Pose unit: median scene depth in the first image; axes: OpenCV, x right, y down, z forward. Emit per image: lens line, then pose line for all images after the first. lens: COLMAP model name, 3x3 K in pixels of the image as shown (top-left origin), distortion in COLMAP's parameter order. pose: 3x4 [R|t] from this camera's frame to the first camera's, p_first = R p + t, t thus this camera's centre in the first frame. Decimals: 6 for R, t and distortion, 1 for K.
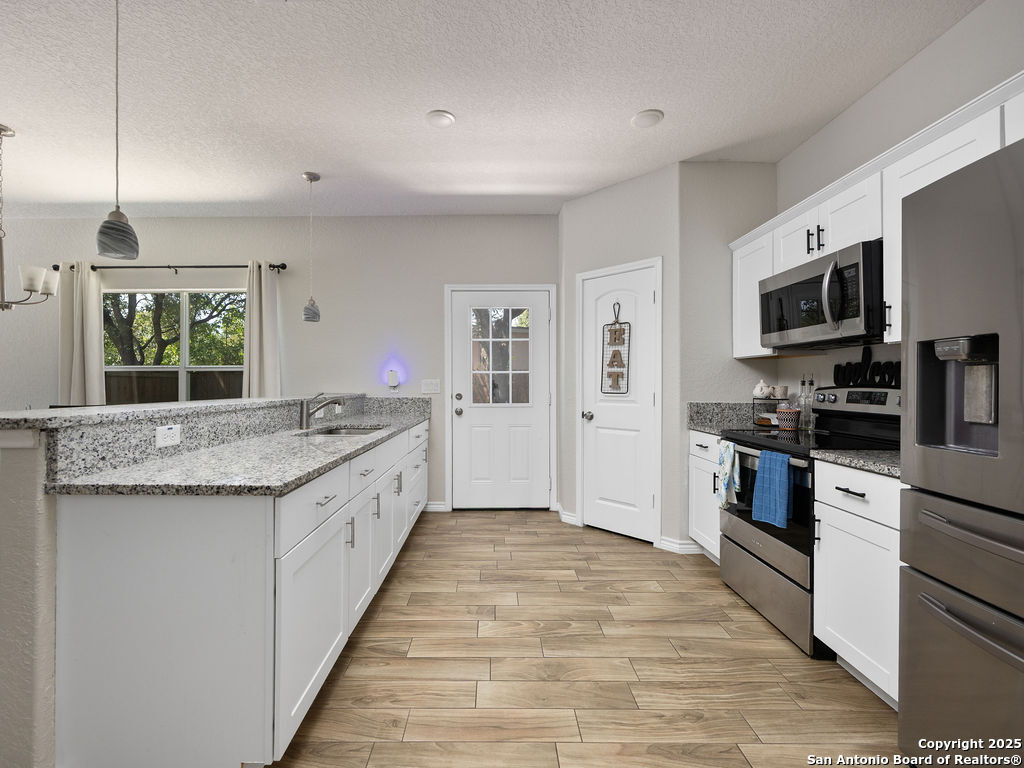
lens RADIAL K [[457.5, 0, 506.6], [0, 457.5, 386.3], [0, 0, 1]] dist [0.001007, 0.000569]
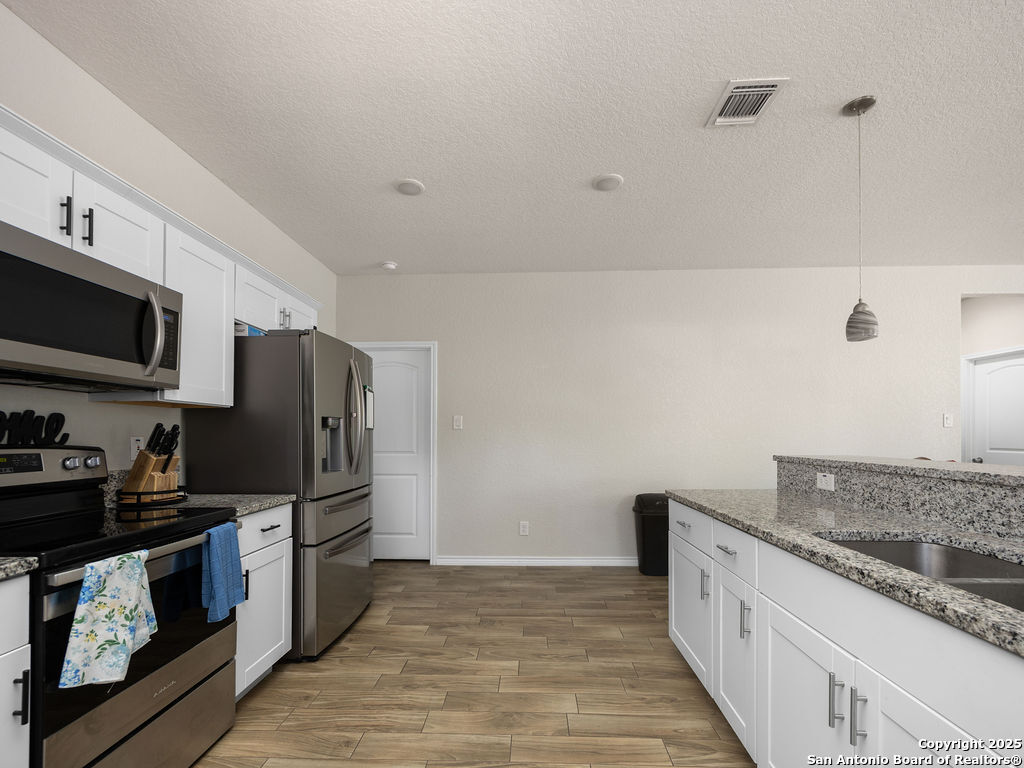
lens RADIAL K [[457.5, 0, 510.2], [0, 457.5, 427.8], [0, 0, 1]] dist [0.001007, 0.000569]
pose [[-0.997690, 0.003163, 0.067862, 0.021580], [0.002486, 0.999946, -0.010070, -0.024160], [-0.067890, -0.009878, -0.997644, 2.096953]]
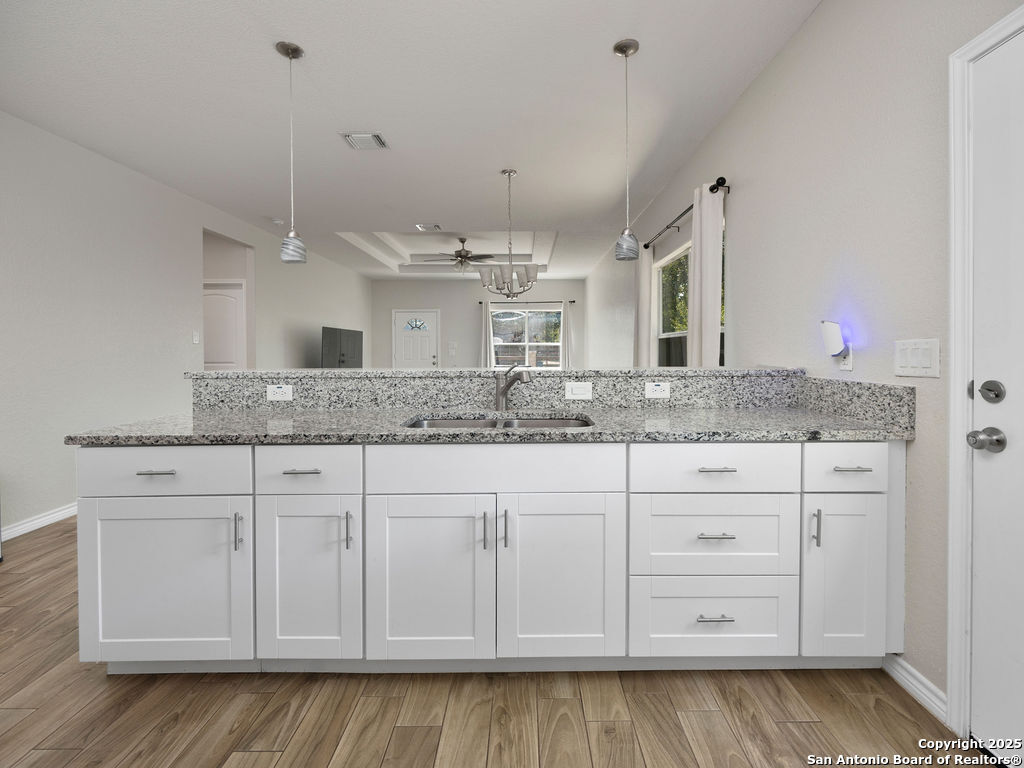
lens RADIAL K [[457.5, 0, 519.4], [0, 457.5, 355.7], [0, 0, 1]] dist [0.001007, 0.000569]
pose [[-0.019357, 0.014554, -0.999707, 0.488916], [-0.001172, 0.999893, 0.014579, -0.014614], [0.999812, 0.001453, -0.019338, 1.557200]]
